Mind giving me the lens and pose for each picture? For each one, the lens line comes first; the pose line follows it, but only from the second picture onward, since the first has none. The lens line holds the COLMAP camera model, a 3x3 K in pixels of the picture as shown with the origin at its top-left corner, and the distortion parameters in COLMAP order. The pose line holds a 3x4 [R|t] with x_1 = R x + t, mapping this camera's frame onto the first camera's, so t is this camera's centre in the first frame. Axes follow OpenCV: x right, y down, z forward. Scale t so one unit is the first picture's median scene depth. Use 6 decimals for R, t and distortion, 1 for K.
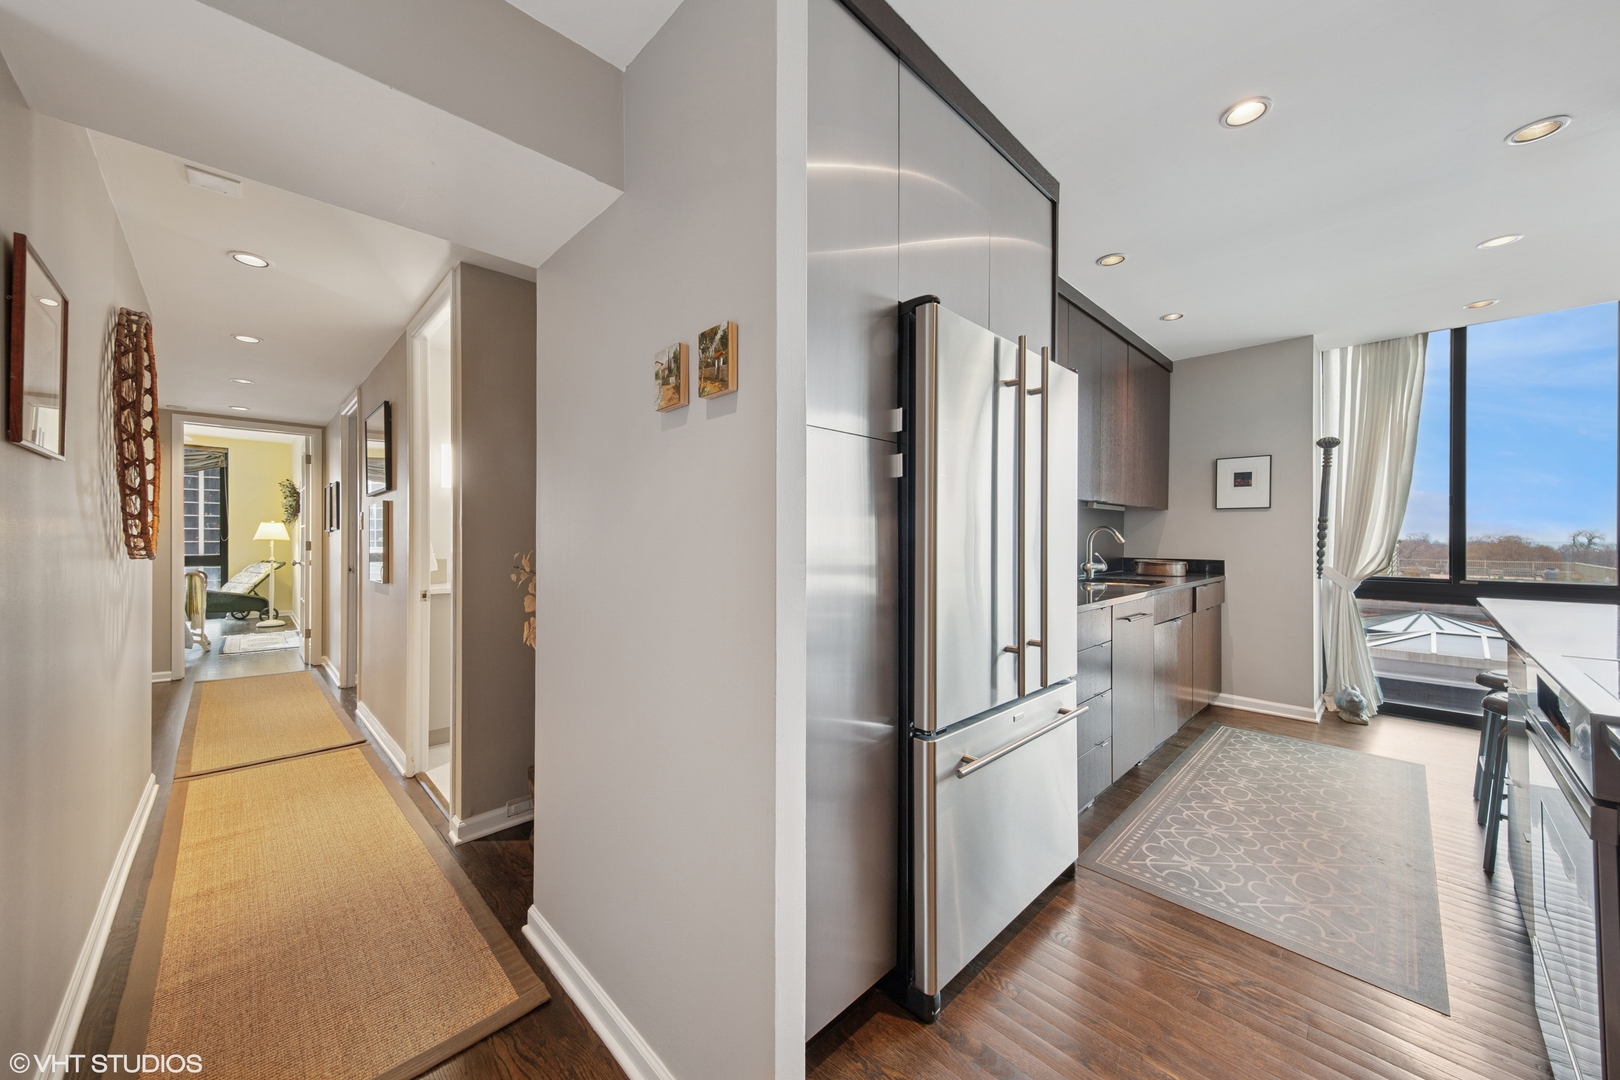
lens RADIAL K [[577.0, 0, 795.6], [0, 577.0, 539.1], [0, 0, 1]] dist [0.001842, 0.000009]
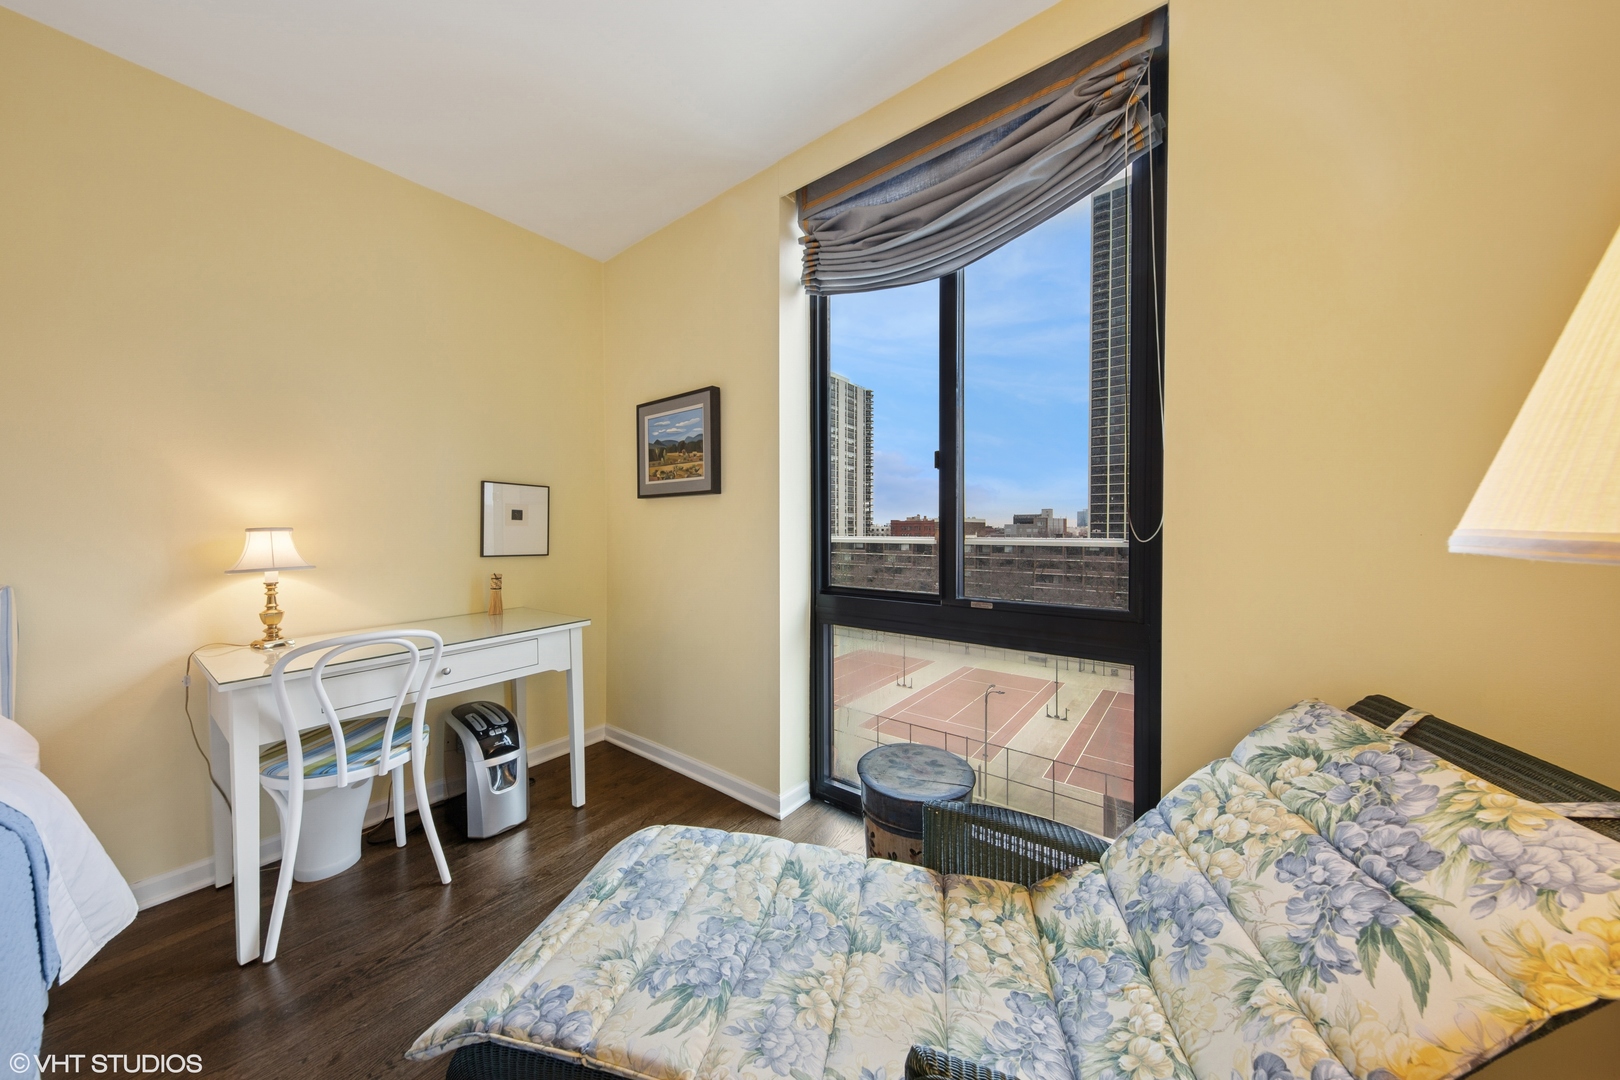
lens RADIAL K [[516.3, 0, 811.6], [0, 516.3, 538.8], [0, 0, 1]] dist [0.014663, -0.004951]
pose [[0.145329, 0.013116, -0.989296, -1.687655], [-0.003808, 0.999912, 0.012698, 0.001629], [0.989376, 0.001922, 0.145366, 1.751809]]
